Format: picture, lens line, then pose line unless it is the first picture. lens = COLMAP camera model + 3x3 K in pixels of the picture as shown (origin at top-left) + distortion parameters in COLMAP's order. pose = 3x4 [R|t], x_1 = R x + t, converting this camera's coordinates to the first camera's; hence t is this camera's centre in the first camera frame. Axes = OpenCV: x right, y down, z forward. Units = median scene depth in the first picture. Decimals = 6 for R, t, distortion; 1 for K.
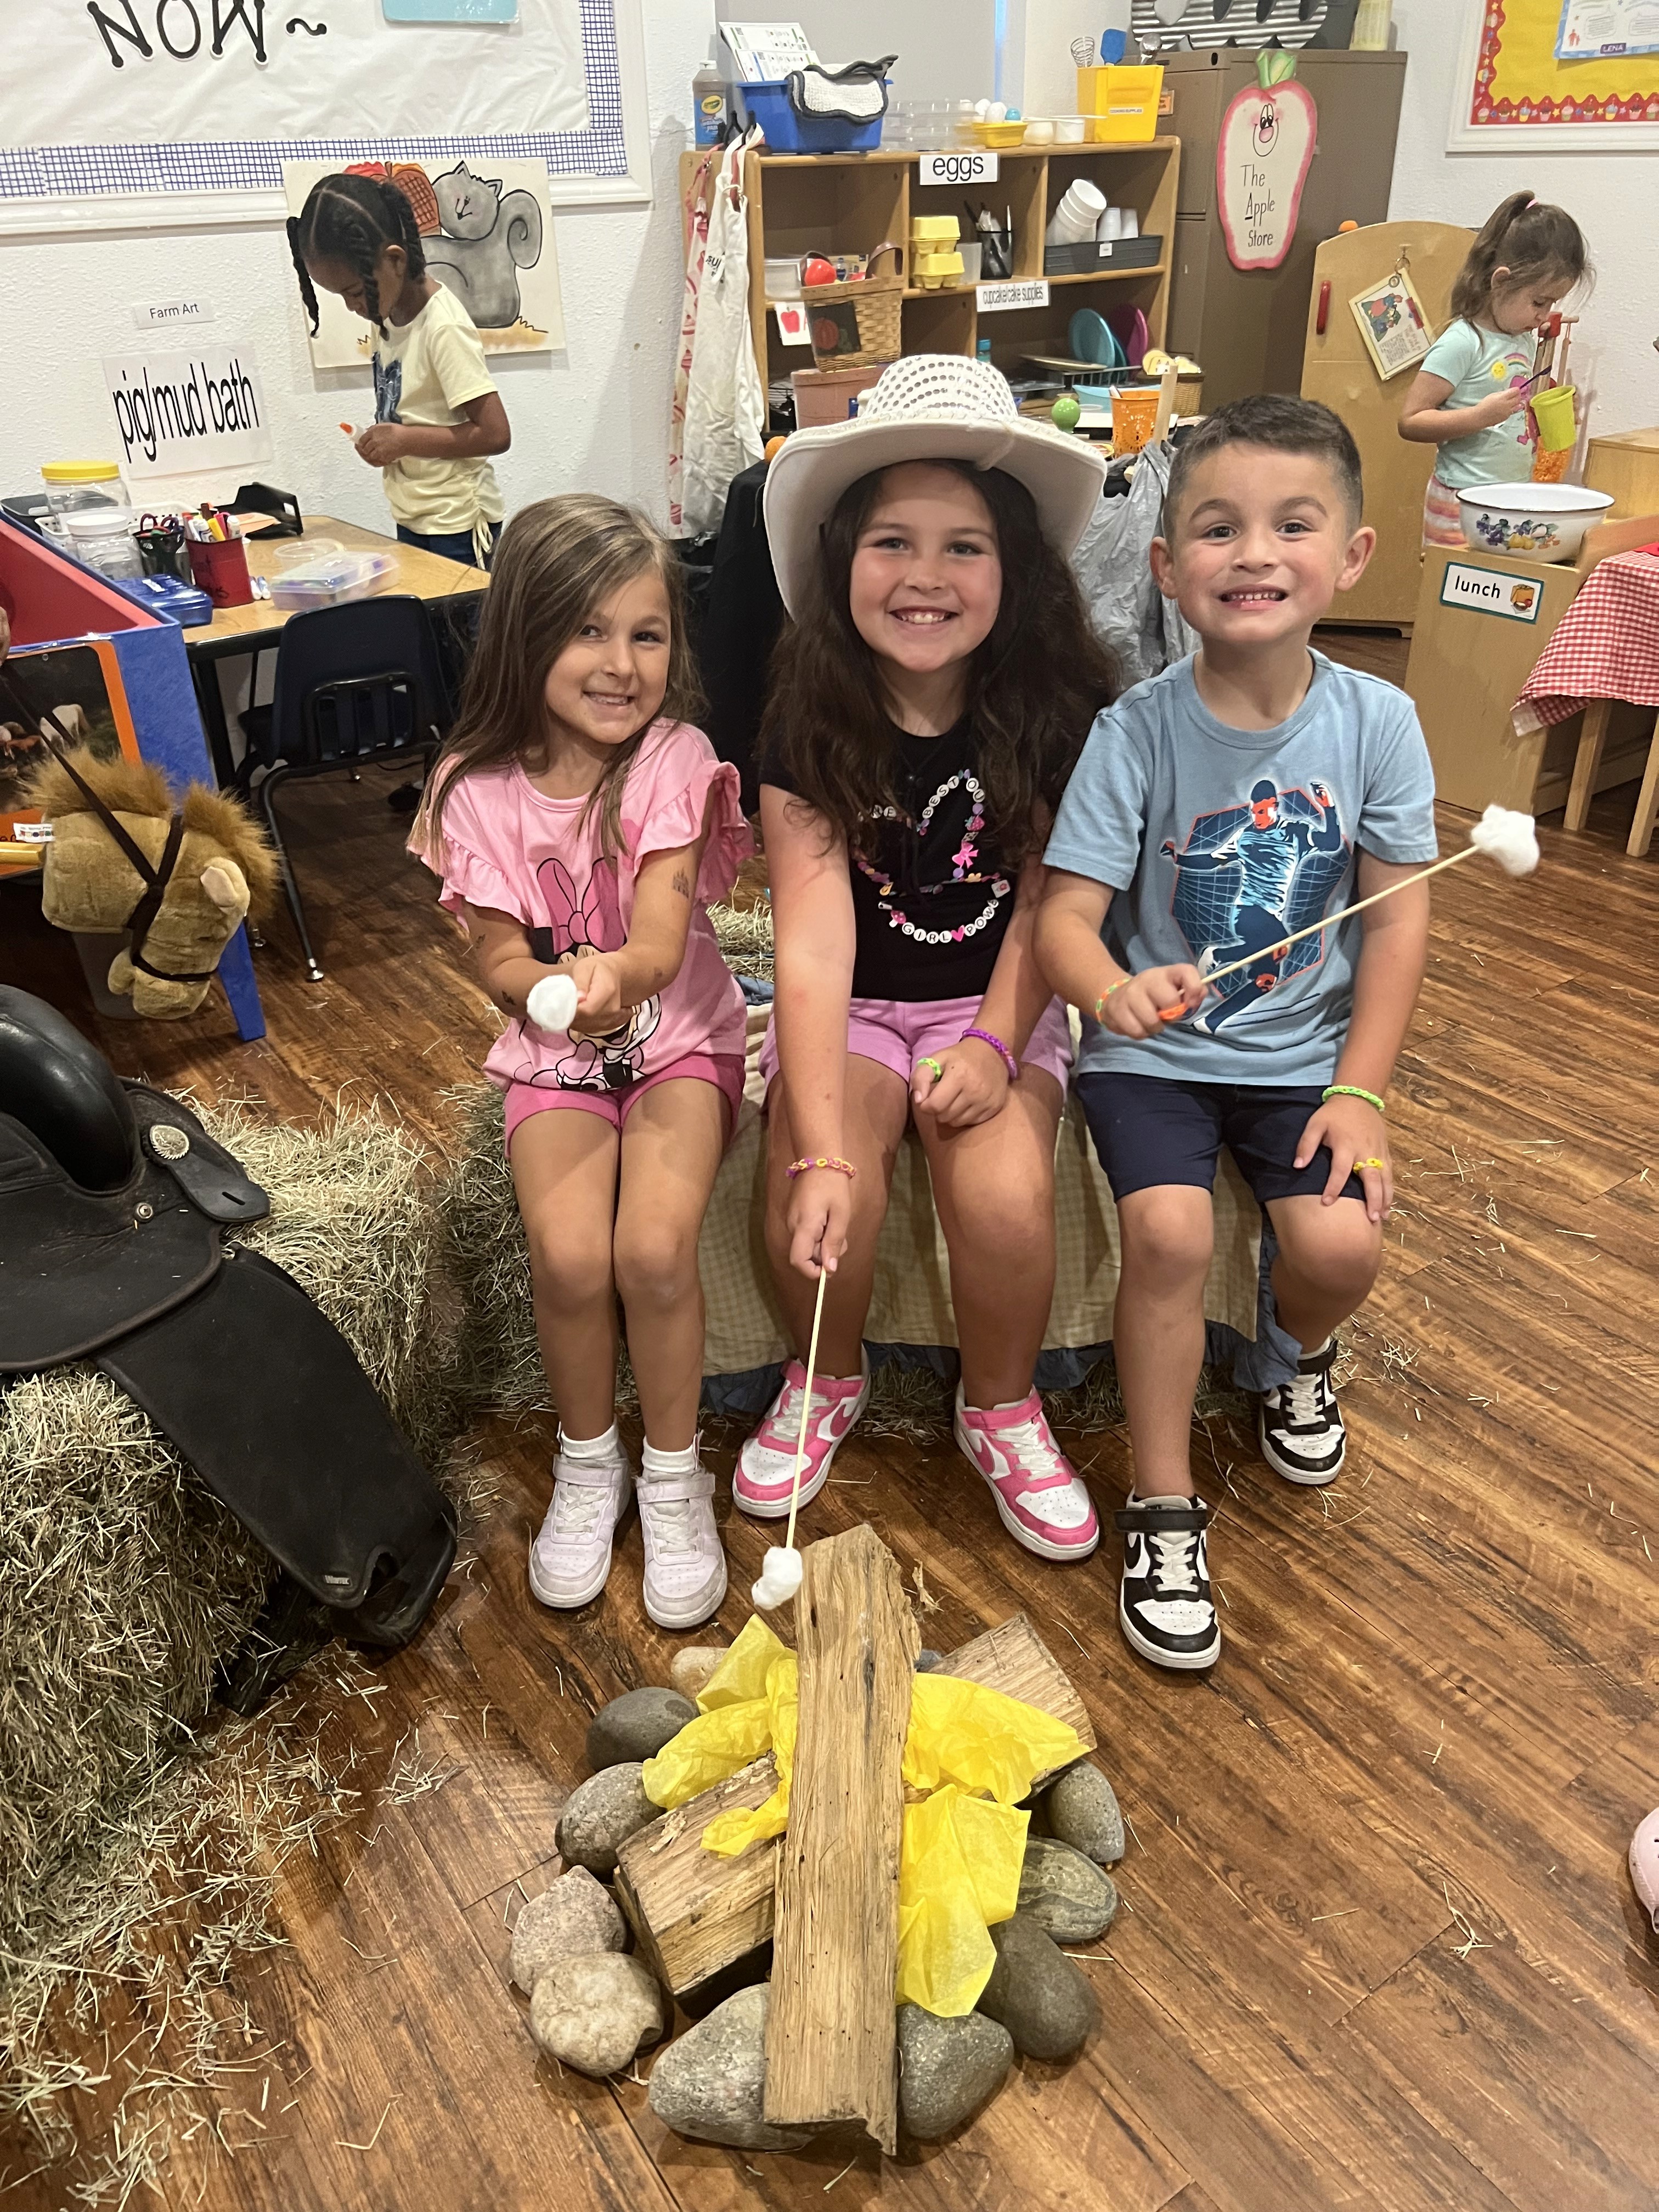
lens RADIAL K [[1684.7, 0, 829.5], [0, 1684.7, 1106.0], [0, 0, 1]] dist [0.038603, -0.042237]
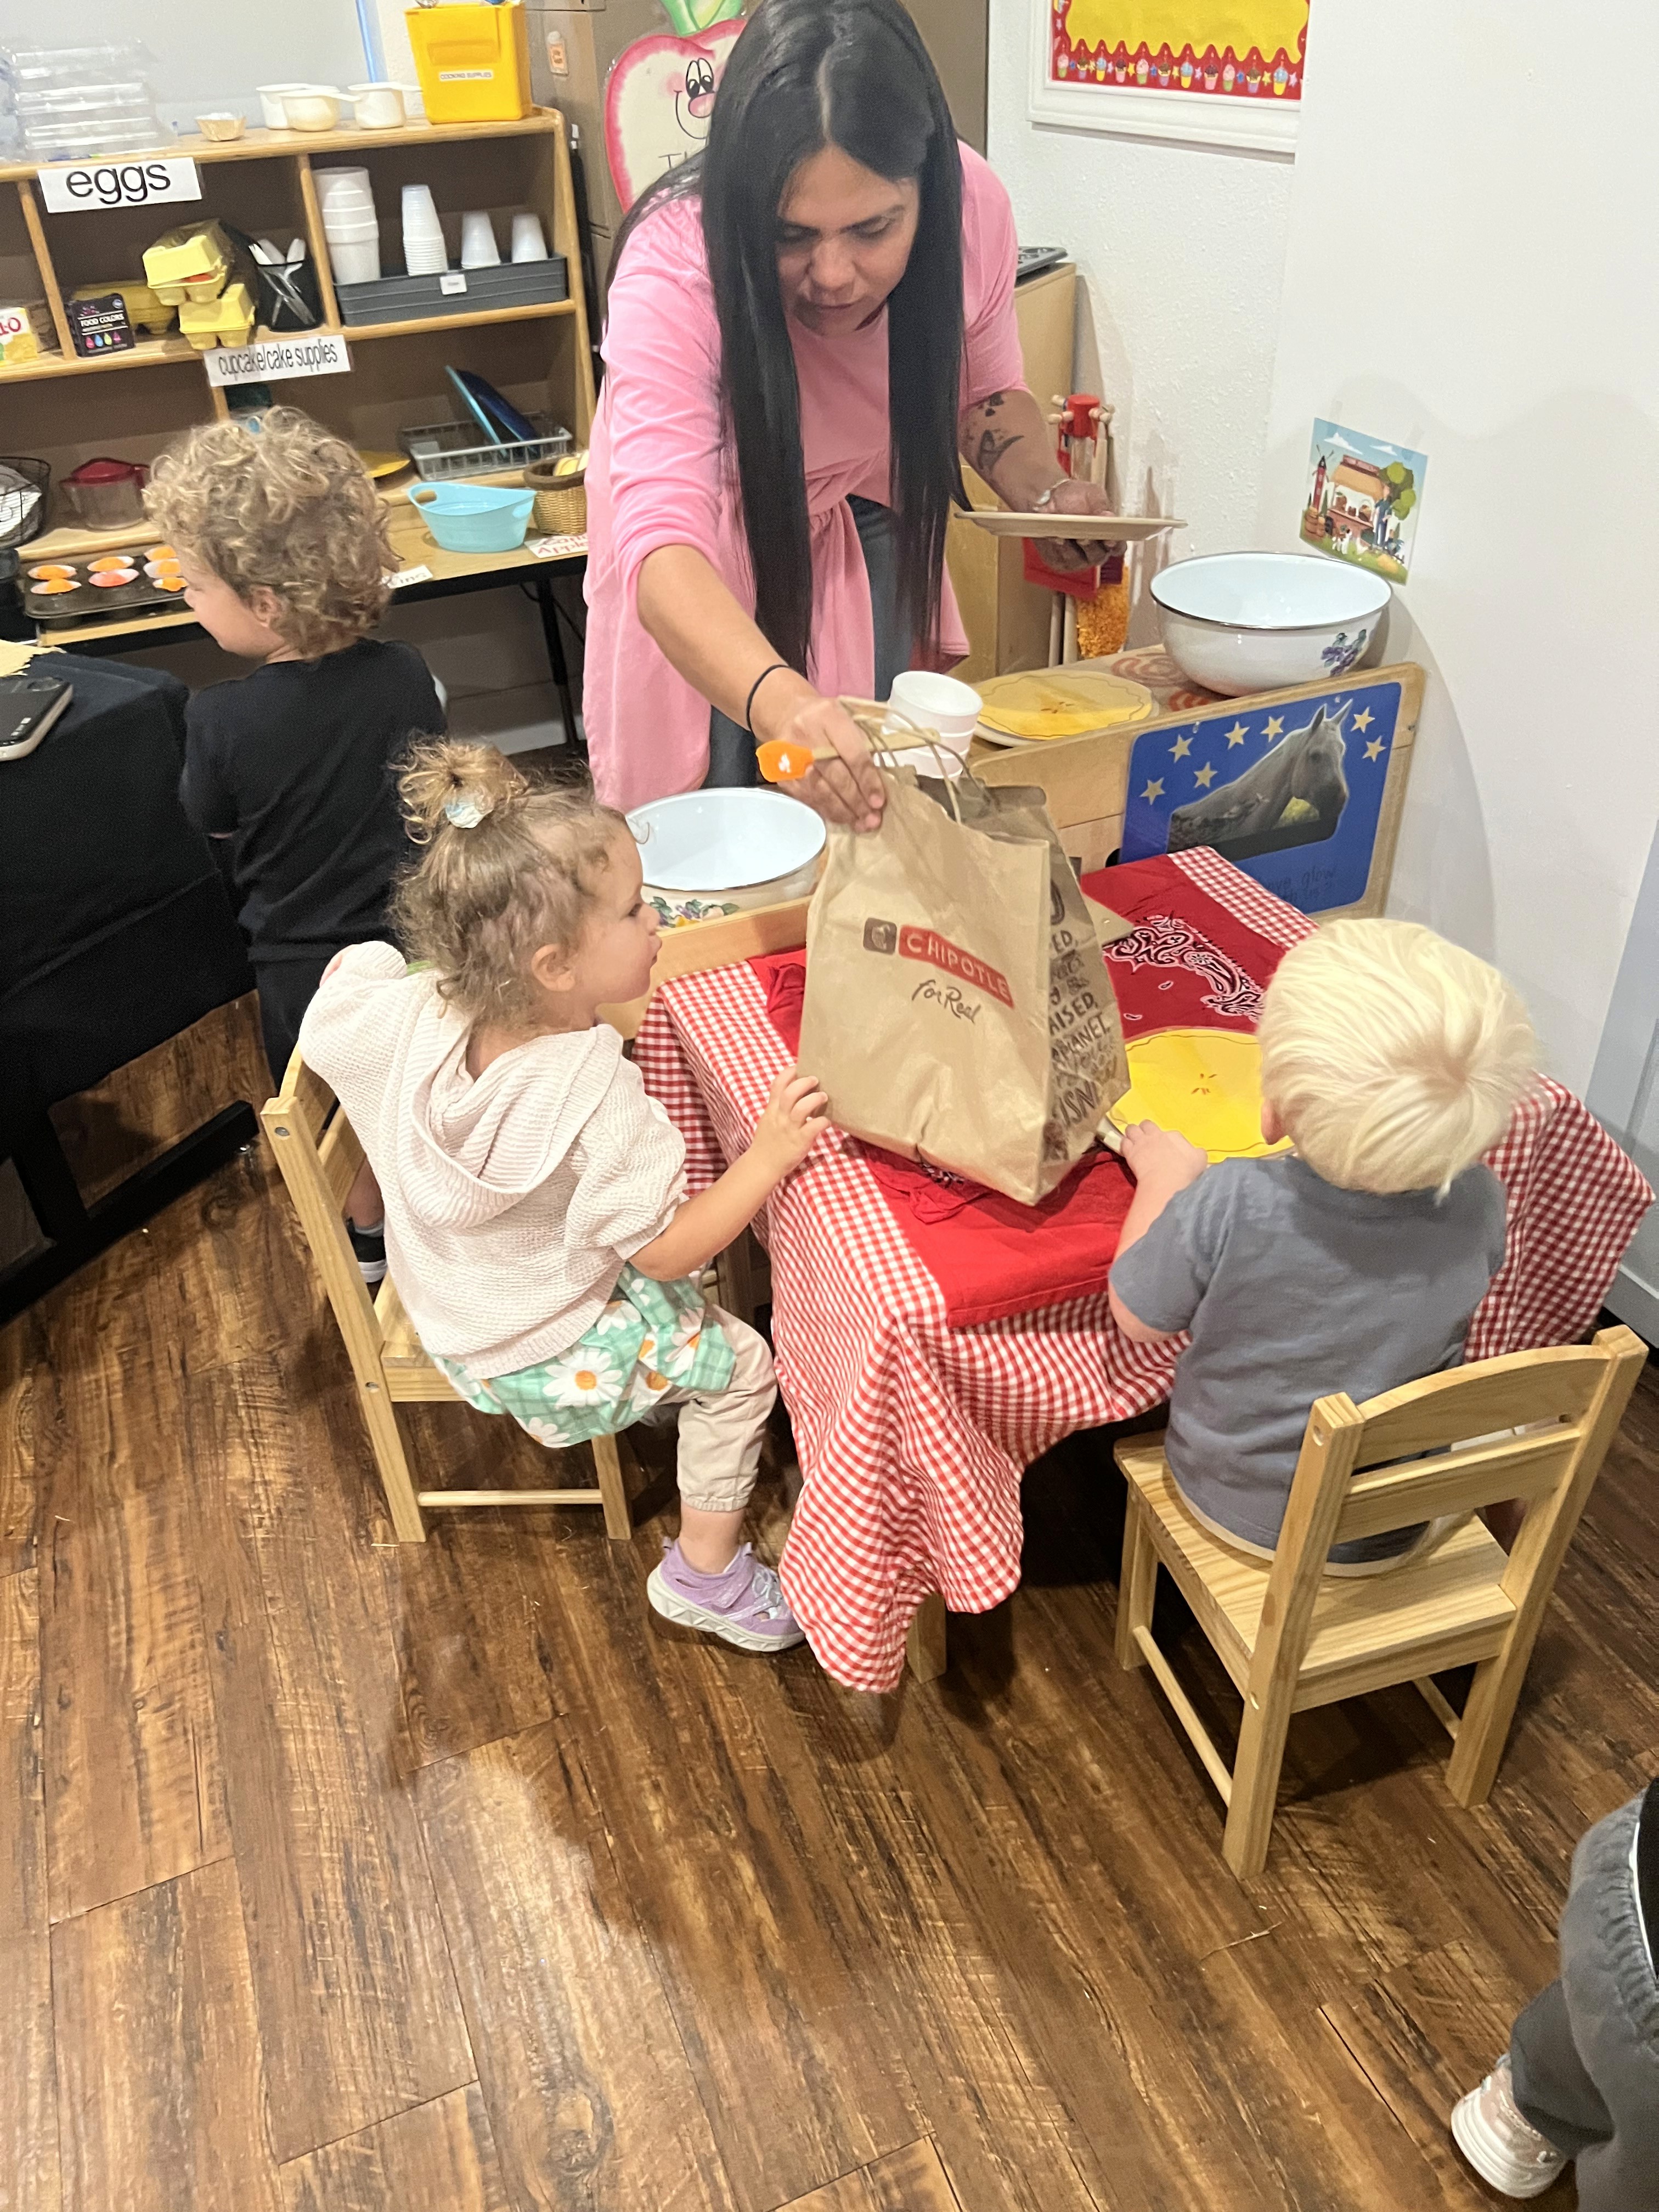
lens RADIAL K [[1665.1, 0, 829.5], [0, 1665.1, 1106.0], [0, 0, 1]] dist [0.018028, -0.016026]
pose [[0.976547, 0.106882, -0.186902, 0.478938], [-0.088510, 0.990627, 0.104043, -0.265607], [0.196270, -0.085060, 0.976854, 0.351861]]
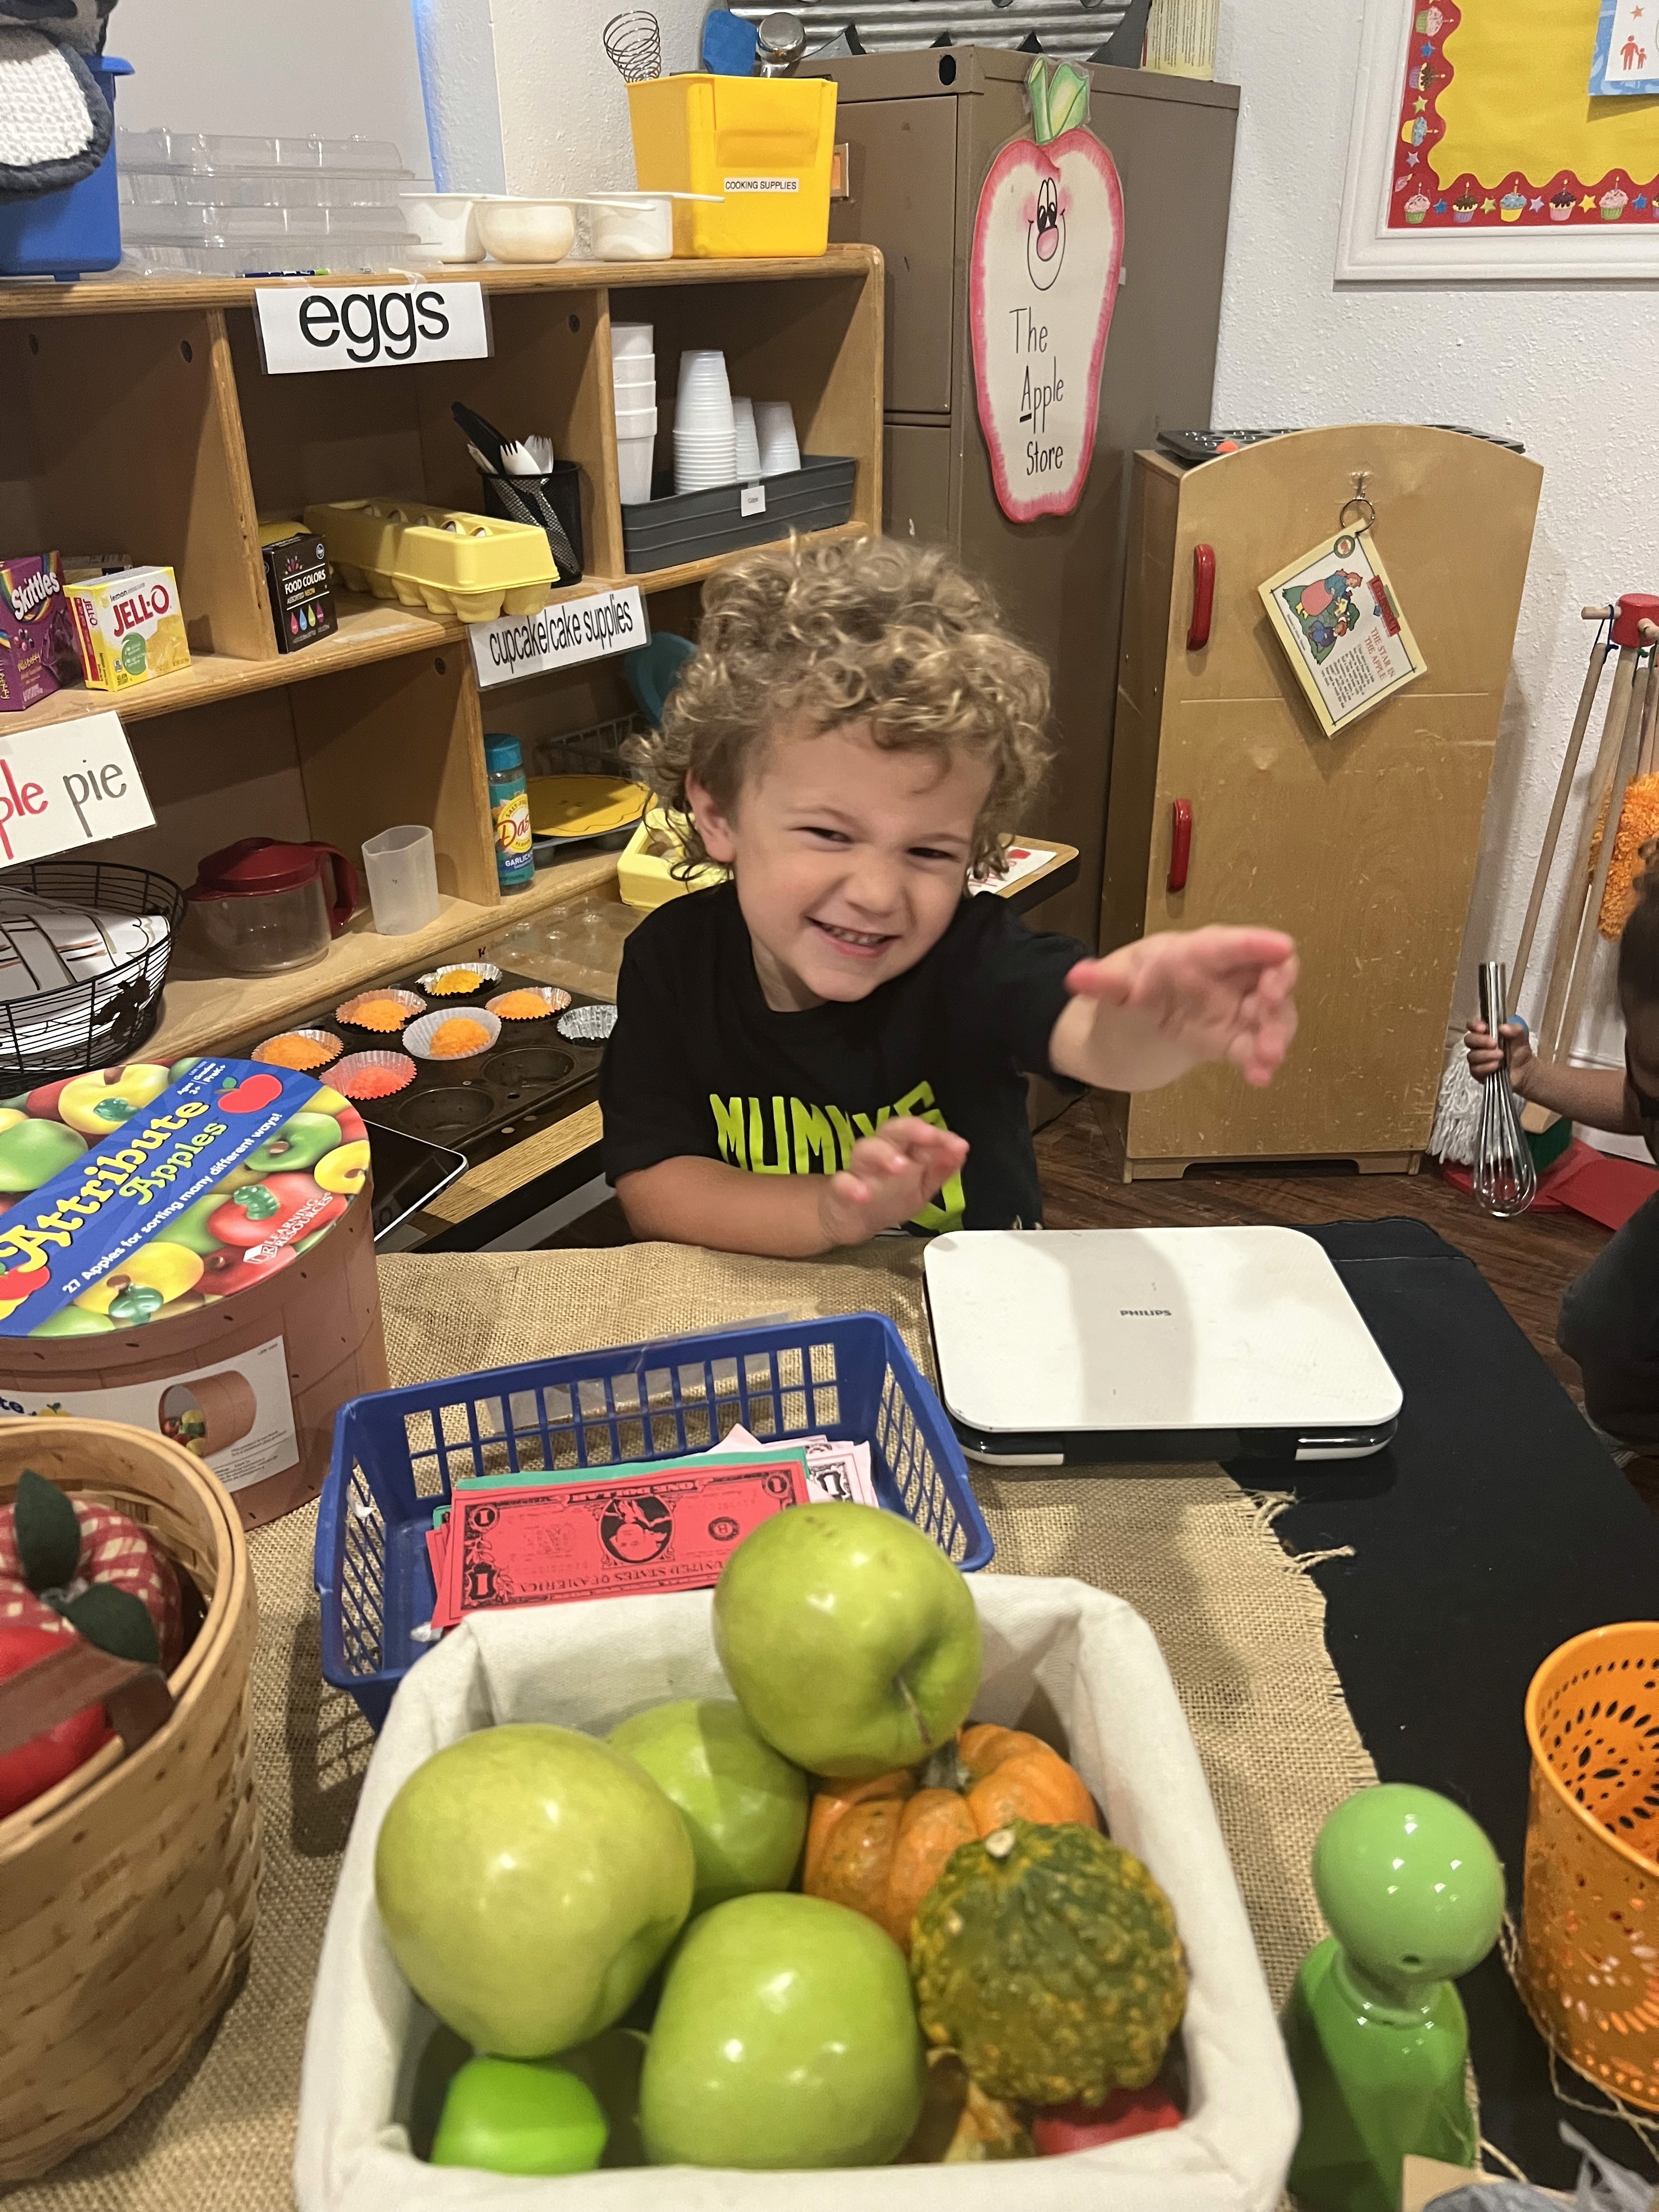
lens RADIAL K [[1665.1, 0, 829.5], [0, 1665.1, 1106.0], [0, 0, 1]] dist [0.018028, -0.016026]
pose [[0.949558, -0.137151, 0.282009, 0.042369], [0.150490, 0.988267, -0.026089, -0.346852], [-0.275122, 0.067213, 0.959057, 0.613756]]
